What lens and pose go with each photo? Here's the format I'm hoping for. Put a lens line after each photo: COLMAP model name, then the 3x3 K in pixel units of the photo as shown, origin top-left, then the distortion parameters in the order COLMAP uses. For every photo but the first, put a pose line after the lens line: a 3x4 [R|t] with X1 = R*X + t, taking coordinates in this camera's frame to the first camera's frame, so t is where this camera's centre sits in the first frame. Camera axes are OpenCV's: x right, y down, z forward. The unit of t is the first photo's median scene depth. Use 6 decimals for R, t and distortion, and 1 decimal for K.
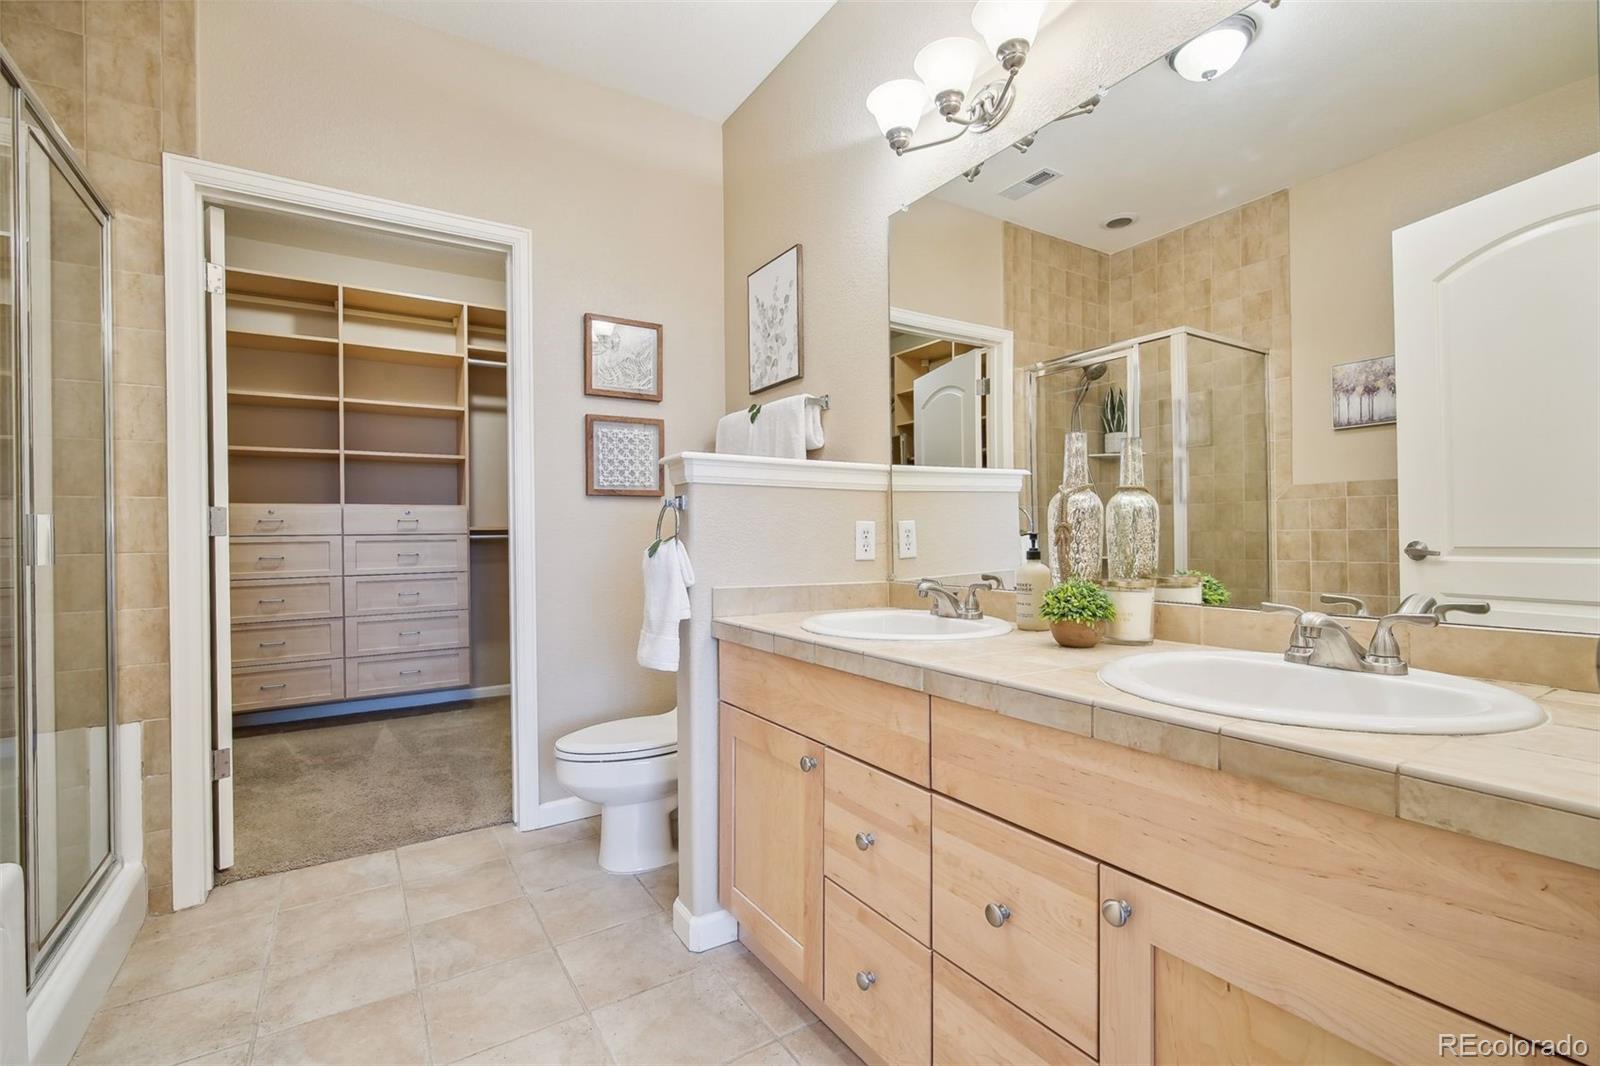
lens RADIAL K [[728.5, 0, 806.5], [0, 728.5, 528.5], [0, 0, 1]] dist [-0.004233, 0.000802]
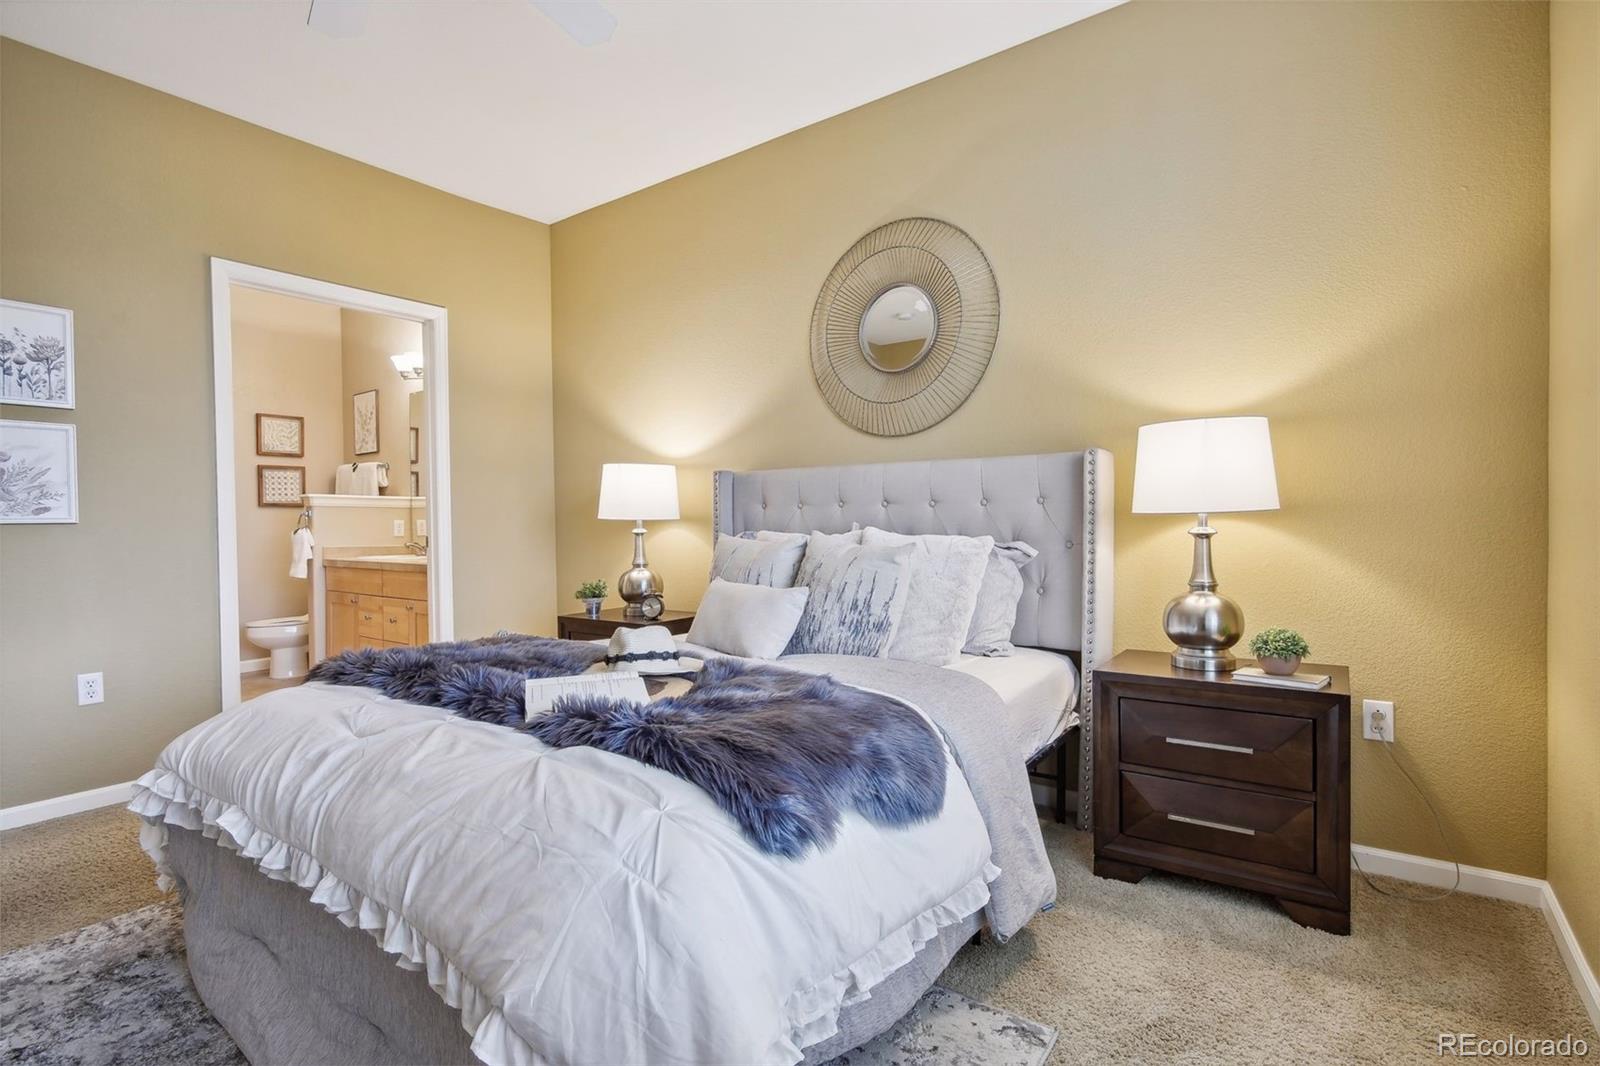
lens RADIAL K [[767.4, 0, 792.7], [0, 767.4, 536.2], [0, 0, 1]] dist [-0.005558, 0.001772]
pose [[0.940951, -0.008013, 0.338449, 0.372147], [0.001413, 0.999804, 0.019742, -0.005099], [-0.338541, -0.018098, 0.940778, -1.514351]]
